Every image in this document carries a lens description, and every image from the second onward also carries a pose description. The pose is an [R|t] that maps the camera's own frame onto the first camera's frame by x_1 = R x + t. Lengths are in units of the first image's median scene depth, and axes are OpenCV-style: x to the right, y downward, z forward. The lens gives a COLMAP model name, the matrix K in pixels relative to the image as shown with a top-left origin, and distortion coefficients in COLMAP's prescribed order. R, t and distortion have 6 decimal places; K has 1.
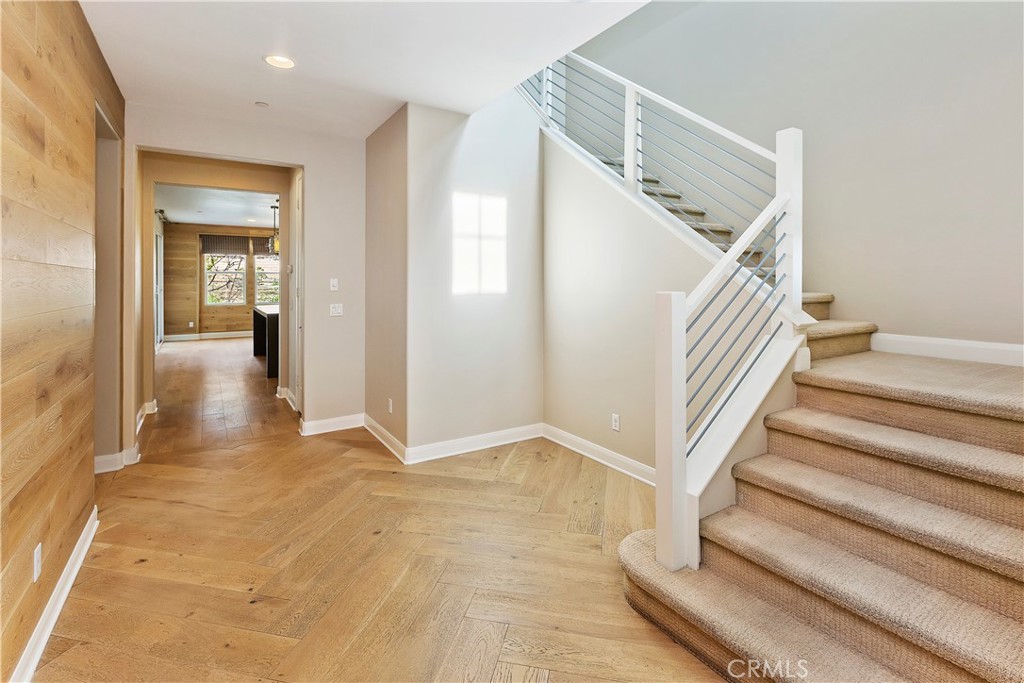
lens RADIAL K [[472.0, 0, 514.7], [0, 472.0, 279.0], [0, 0, 1]] dist [0.000529, 0.000077]
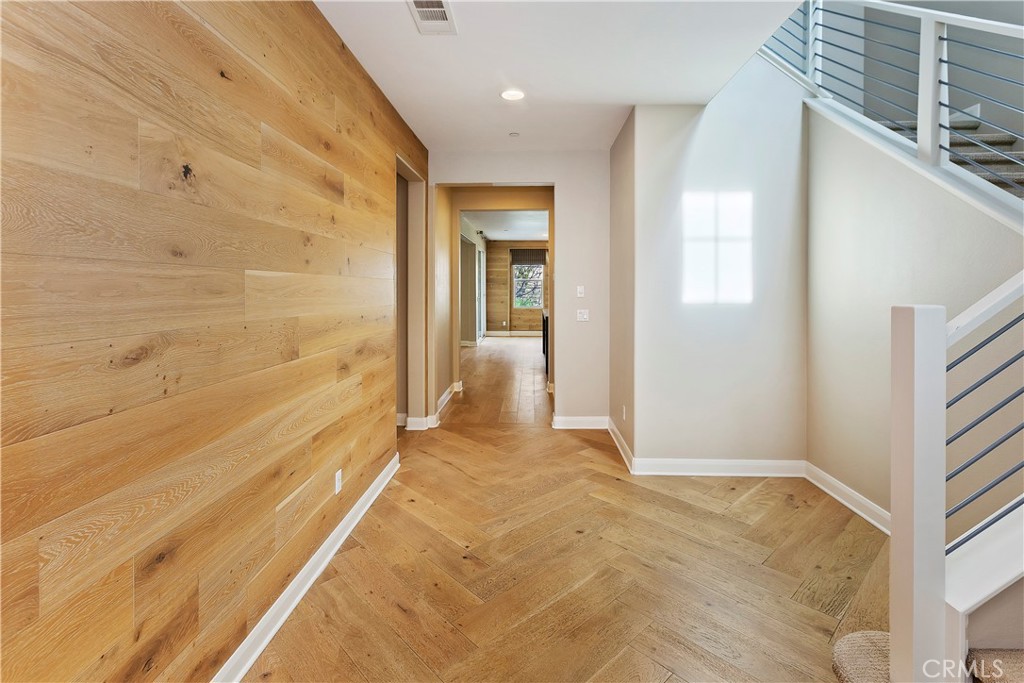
lens RADIAL K [[472.3, 0, 525.7], [0, 472.3, 291.4], [0, 0, 1]] dist [-0.001112, 0.000387]
pose [[0.829745, 0.005200, -0.558118, 0.156207], [0.001404, 0.999934, 0.011403, -0.001113], [0.558141, -0.010245, 0.829683, 0.068812]]
